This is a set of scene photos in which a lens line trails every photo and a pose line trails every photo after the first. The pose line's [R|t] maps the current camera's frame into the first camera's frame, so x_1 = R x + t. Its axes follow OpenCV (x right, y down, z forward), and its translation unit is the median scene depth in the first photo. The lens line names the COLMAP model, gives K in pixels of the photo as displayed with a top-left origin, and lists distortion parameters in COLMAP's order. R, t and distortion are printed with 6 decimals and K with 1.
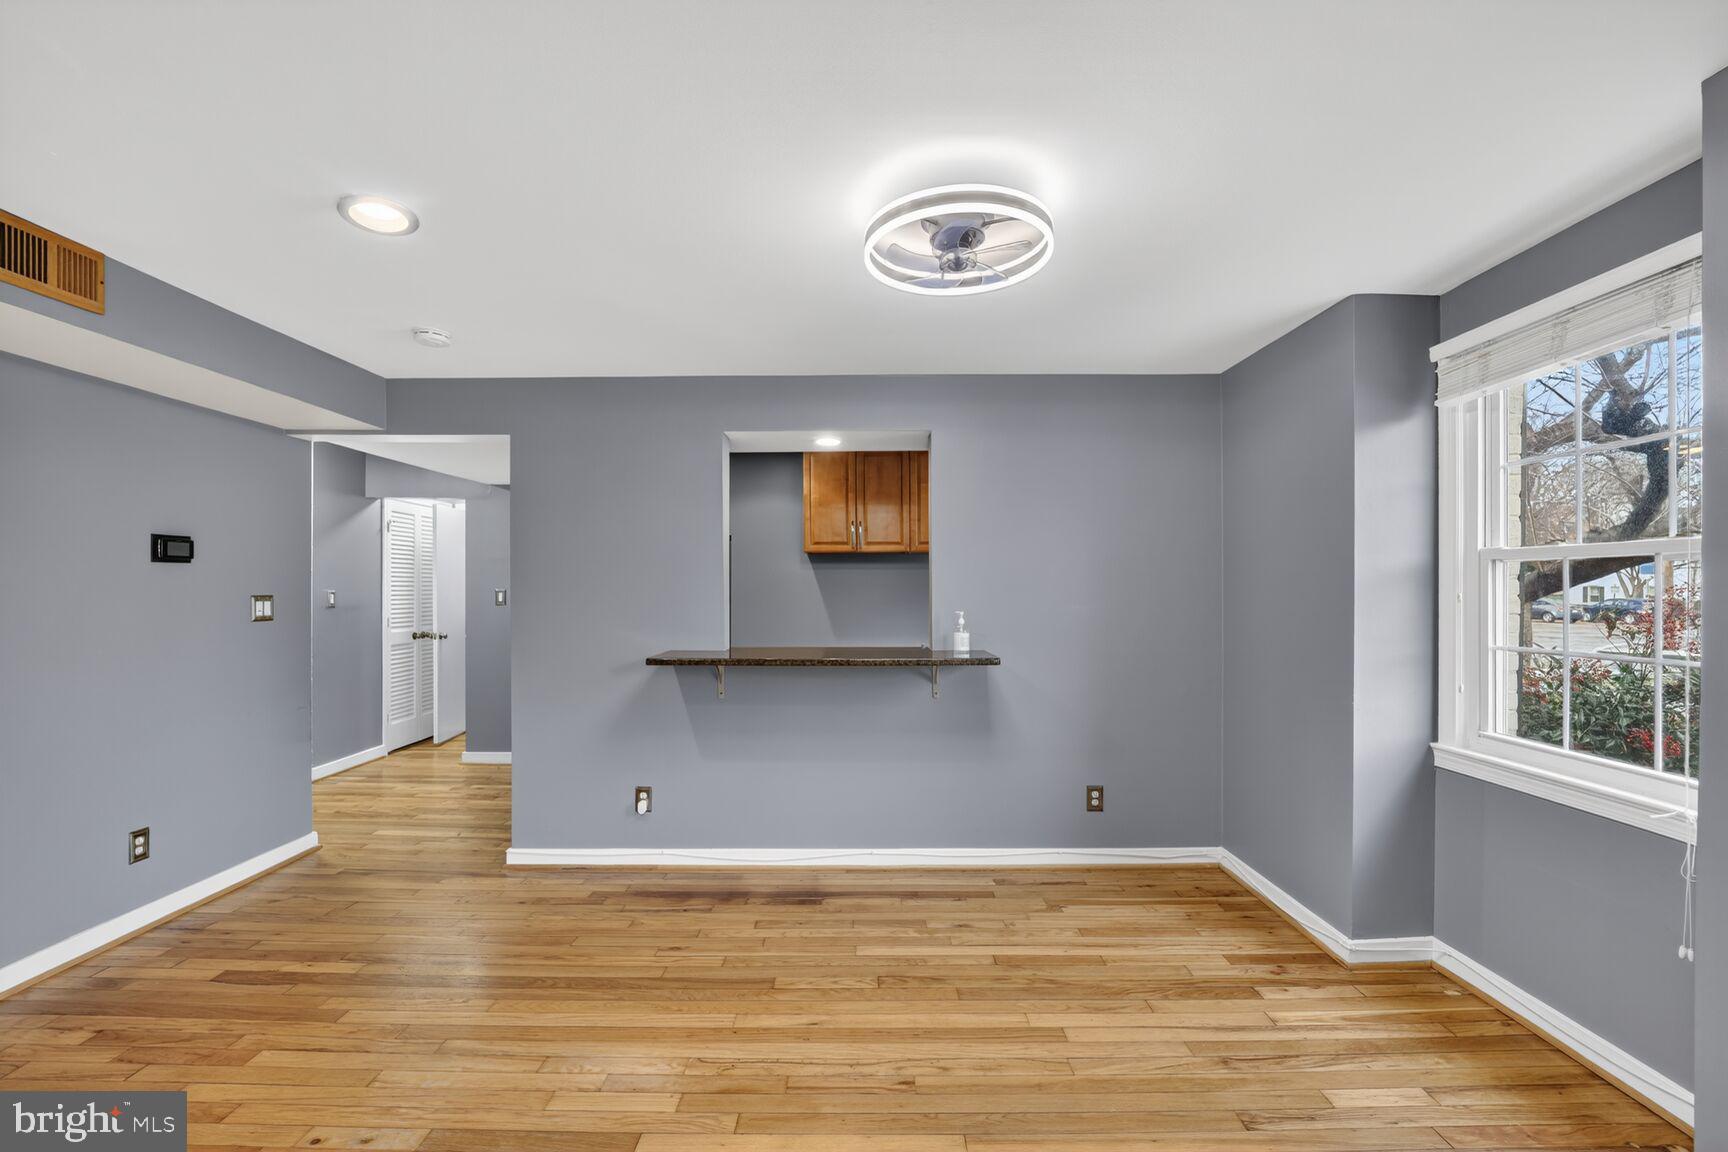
lens RADIAL K [[707.6, 0, 864.0], [0, 707.6, 590.5], [0, 0, 1]] dist [-0.019164, -0.000015]
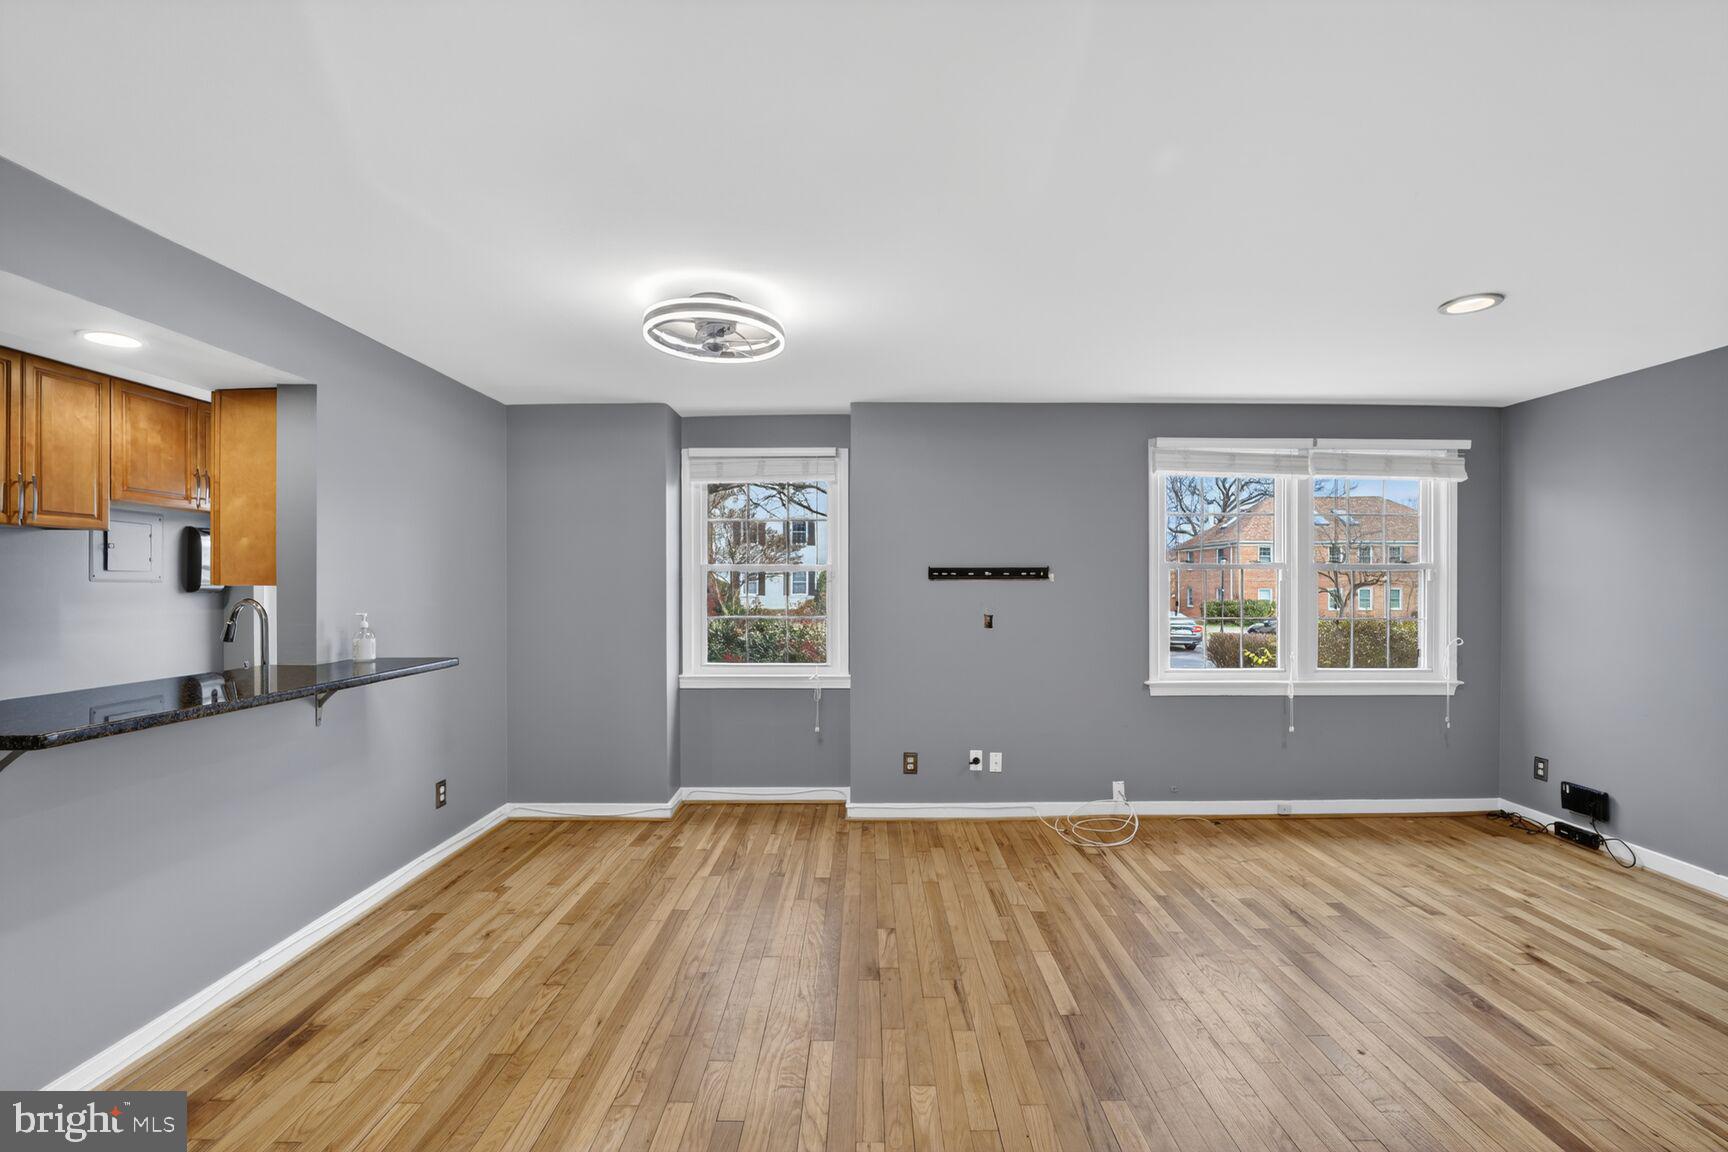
lens RADIAL K [[707.6, 0, 862.3], [0, 707.6, 587.1], [0, 0, 1]] dist [-0.019164, -0.000015]
pose [[0.001730, -0.002114, 0.999996, -0.760621], [0.003116, 0.999993, 0.002108, -0.000995], [-0.999994, 0.003112, 0.001737, 0.447061]]
